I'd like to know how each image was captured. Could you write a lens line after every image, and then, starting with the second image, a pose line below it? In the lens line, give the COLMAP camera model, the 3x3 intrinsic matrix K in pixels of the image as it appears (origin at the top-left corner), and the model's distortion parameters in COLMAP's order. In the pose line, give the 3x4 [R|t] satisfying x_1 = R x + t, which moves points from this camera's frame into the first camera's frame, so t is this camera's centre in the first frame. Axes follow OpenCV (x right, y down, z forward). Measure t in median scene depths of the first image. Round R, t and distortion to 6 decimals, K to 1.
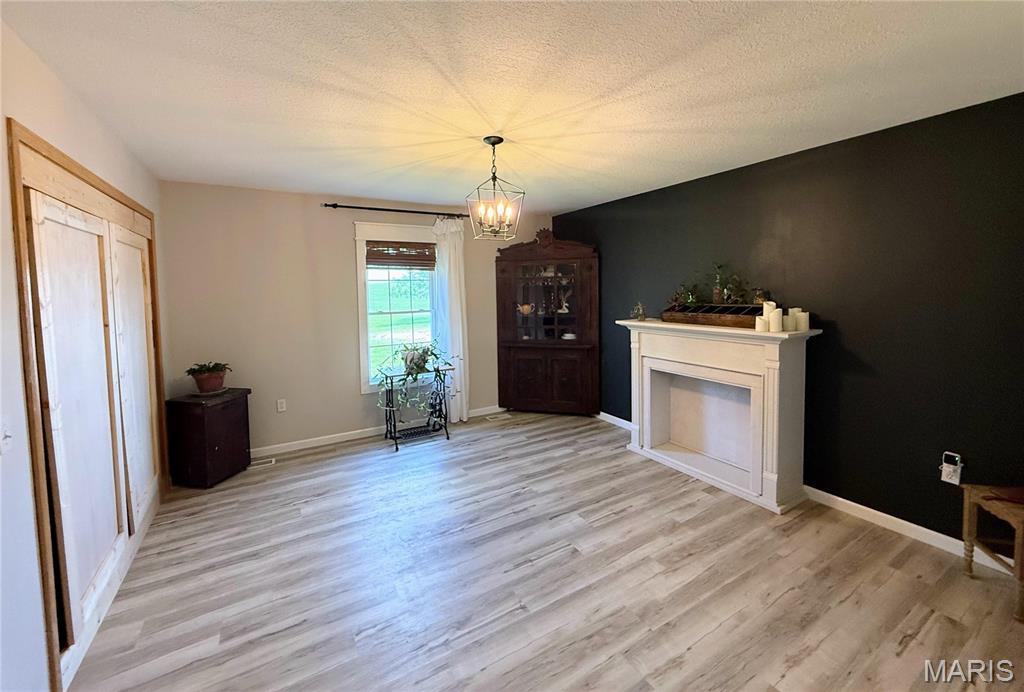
lens RADIAL K [[408.7, 0, 505.8], [0, 408.7, 310.4], [0, 0, 1]] dist [-0.000672, -0.000395]
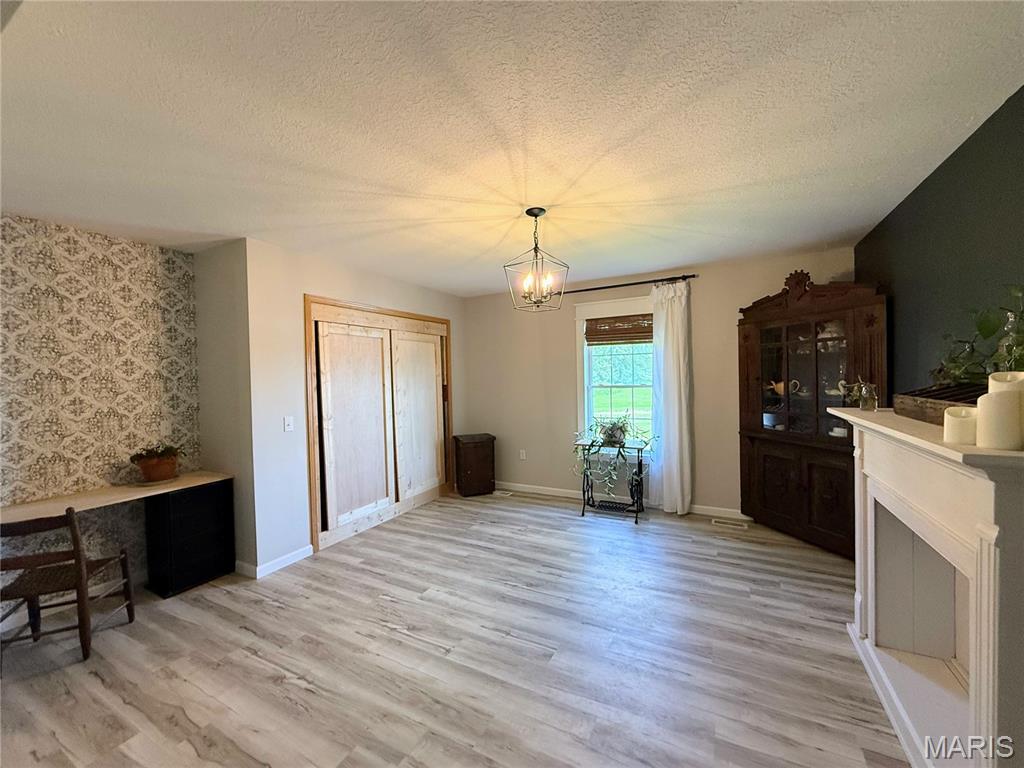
lens RADIAL K [[407.0, 0, 510.5], [0, 407.0, 385.8], [0, 0, 1]] dist [-0.000029, 0.000348]
pose [[0.525778, 0.024865, -0.850258, 0.536767], [-0.031596, 0.999454, 0.009690, 0.002315], [0.850035, 0.021770, 0.526277, 0.287652]]
